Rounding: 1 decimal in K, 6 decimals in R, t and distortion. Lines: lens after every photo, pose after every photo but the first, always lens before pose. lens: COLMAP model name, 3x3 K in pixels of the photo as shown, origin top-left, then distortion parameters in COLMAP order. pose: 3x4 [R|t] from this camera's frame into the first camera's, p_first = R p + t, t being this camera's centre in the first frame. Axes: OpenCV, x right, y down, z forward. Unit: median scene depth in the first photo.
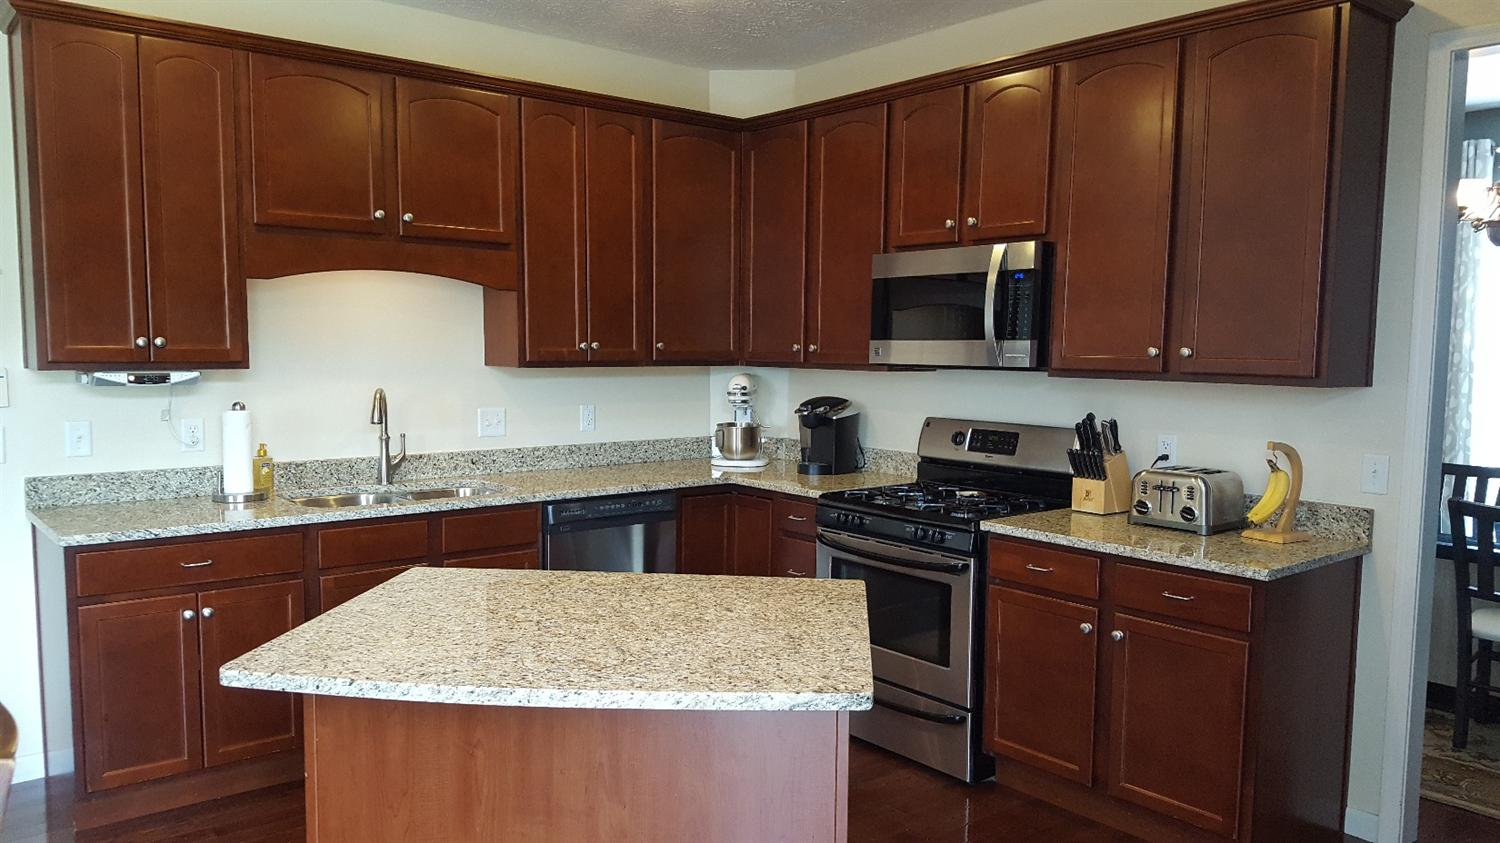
lens RADIAL K [[1068.0, 0, 793.0], [0, 1068.0, 425.9], [0, 0, 1]] dist [0.006137, 0.000656]
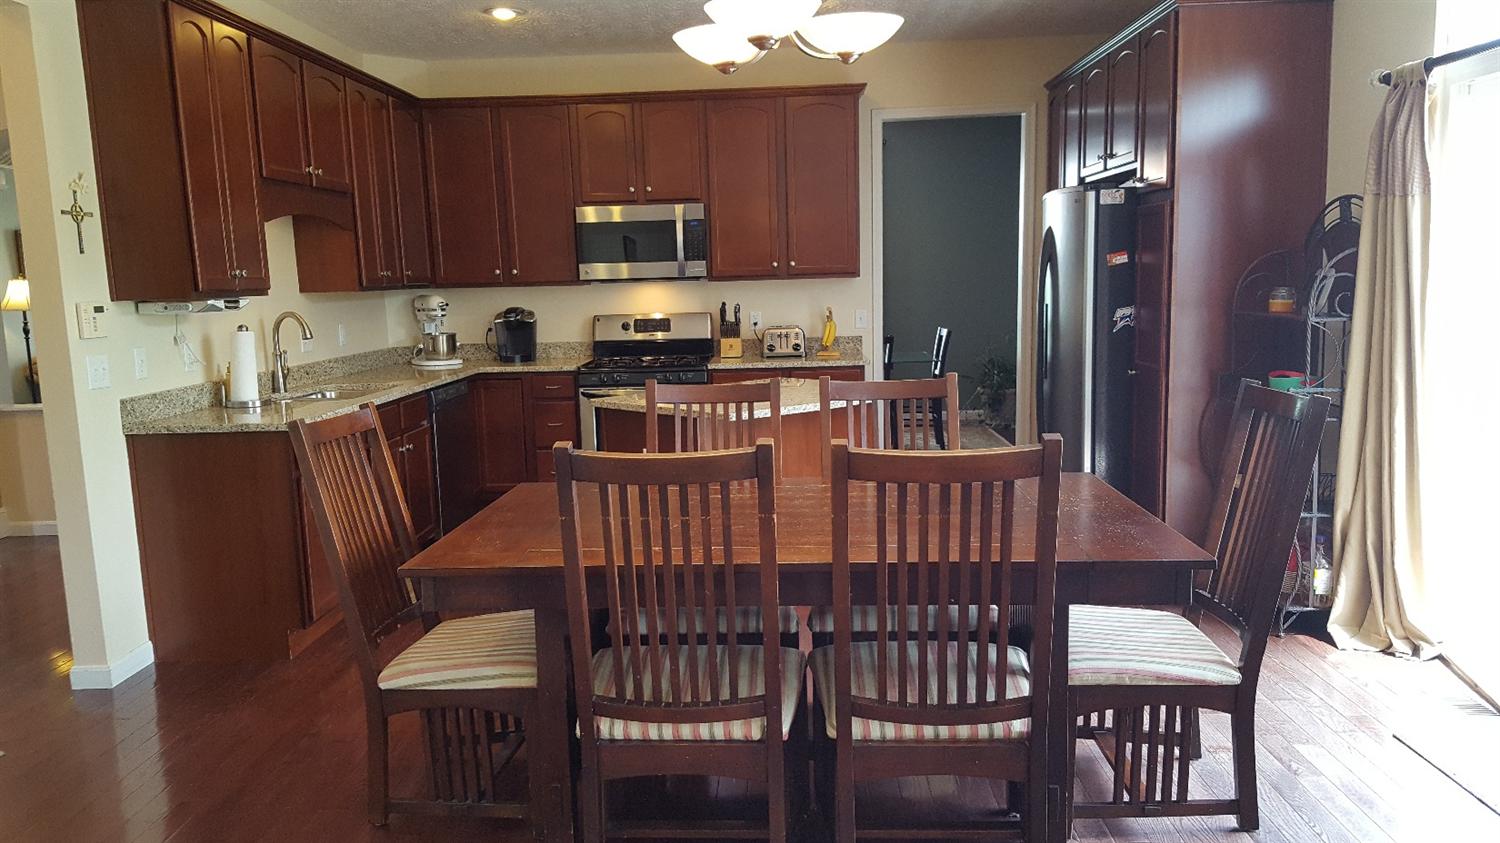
lens RADIAL K [[1068.0, 0, 793.0], [0, 1068.0, 425.9], [0, 0, 1]] dist [0.006137, 0.000656]
pose [[0.648446, -0.134796, 0.749232, -1.021373], [0.092759, 0.990855, 0.097987, 0.029812], [-0.755589, 0.005959, 0.655019, -0.253252]]
